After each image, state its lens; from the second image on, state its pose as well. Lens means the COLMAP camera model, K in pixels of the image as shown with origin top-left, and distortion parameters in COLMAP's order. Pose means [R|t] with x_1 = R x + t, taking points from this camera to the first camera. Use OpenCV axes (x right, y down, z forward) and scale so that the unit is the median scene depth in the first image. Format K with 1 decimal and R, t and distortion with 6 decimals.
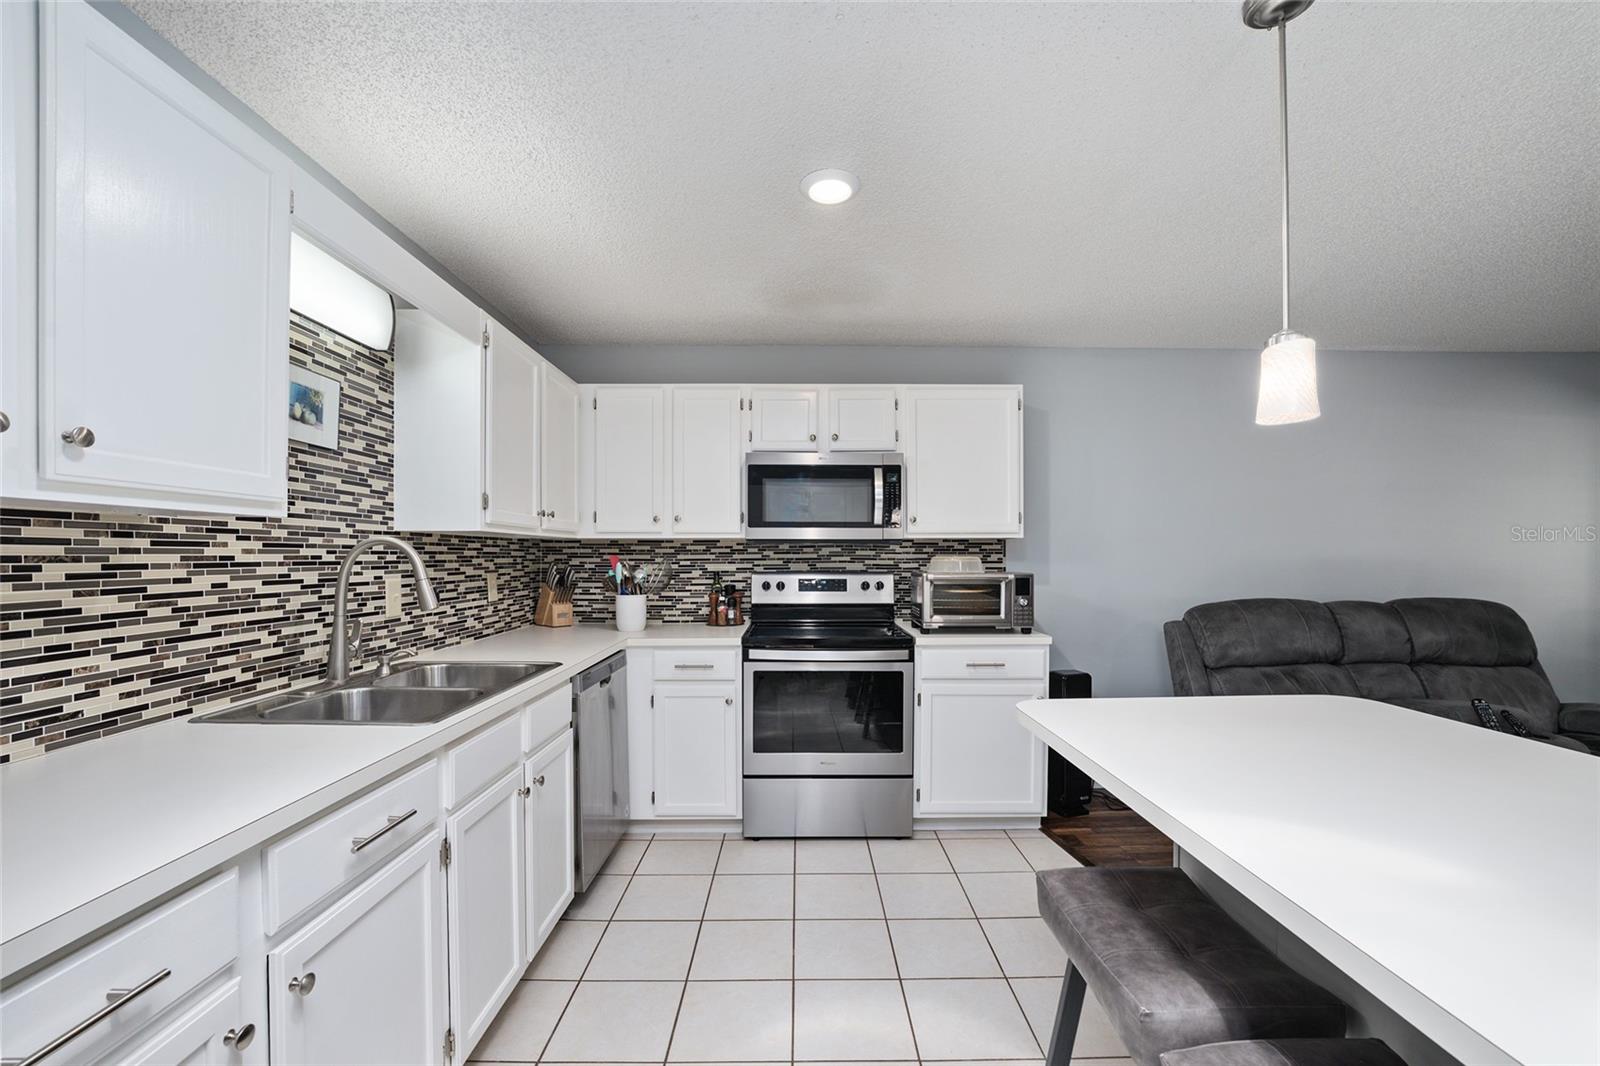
lens RADIAL K [[647.7, 0, 799.5], [0, 647.7, 558.0], [0, 0, 1]] dist [-0.031005, 0.006690]
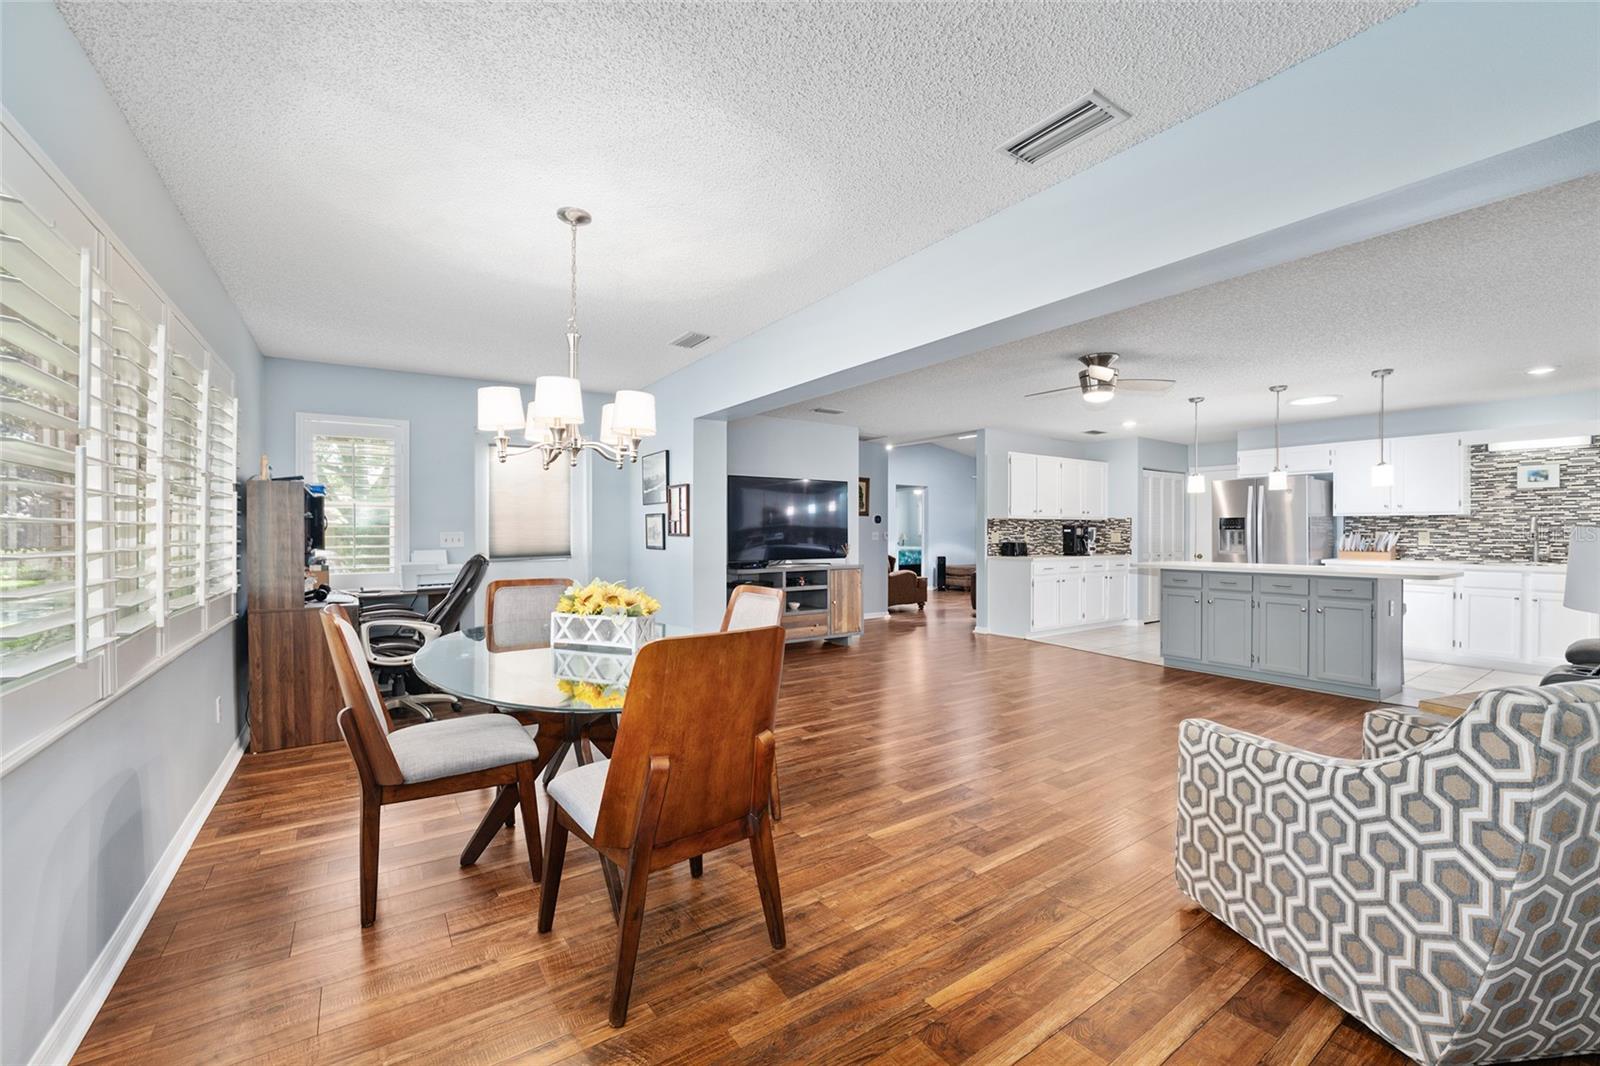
lens RADIAL K [[647.7, 0, 801.3], [0, 647.7, 529.0], [0, 0, 1]] dist [-0.031005, 0.006690]
pose [[-0.831333, -0.001438, -0.555773, 2.475912], [-0.004844, 0.999977, 0.004658, 0.017340], [0.555754, 0.006565, -0.831321, 0.959632]]
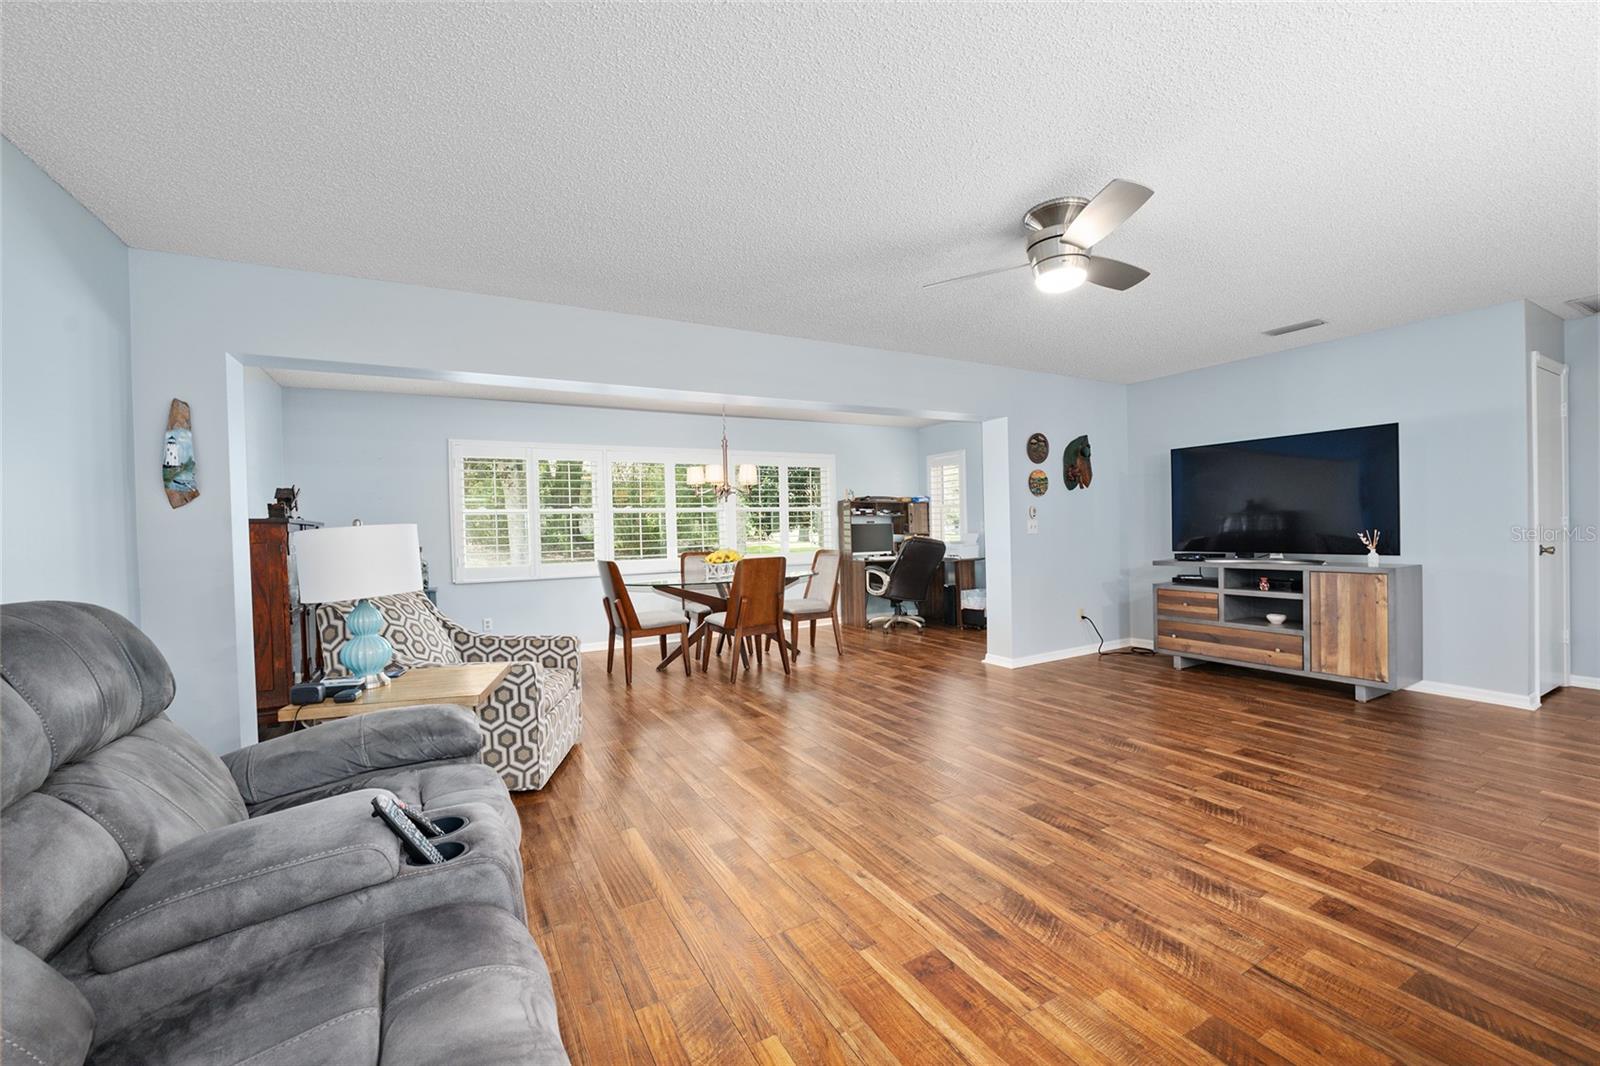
lens RADIAL K [[647.7, 0, 812.1], [0, 647.7, 529.8], [0, 0, 1]] dist [-0.031005, 0.006690]
pose [[-0.488149, 0.008912, 0.872715, 0.444392], [0.030925, 0.999497, 0.007091, 0.031330], [-0.872212, 0.030450, -0.488179, 0.819395]]
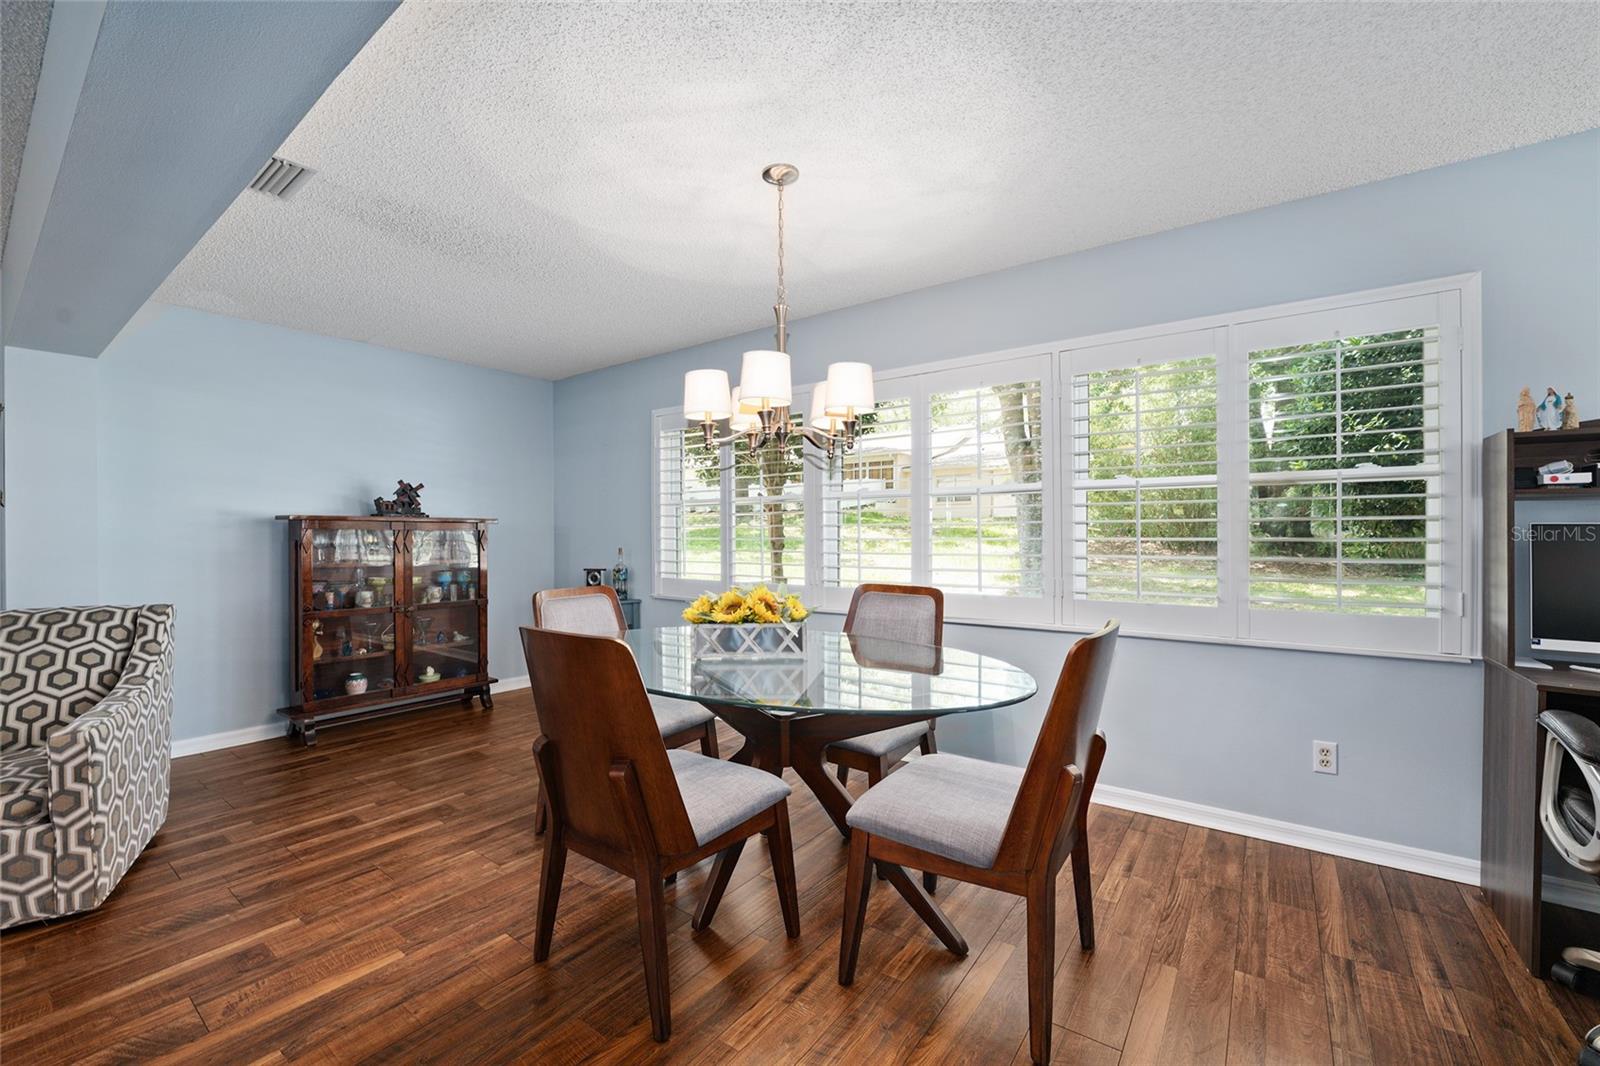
lens RADIAL K [[647.7, 0, 804.8], [0, 647.7, 532.1], [0, 0, 1]] dist [-0.031005, 0.006690]
pose [[0.603189, -0.001634, 0.797597, 1.670213], [0.011425, 0.999913, -0.006592, 0.035894], [-0.797516, 0.013089, 0.603155, -0.382303]]
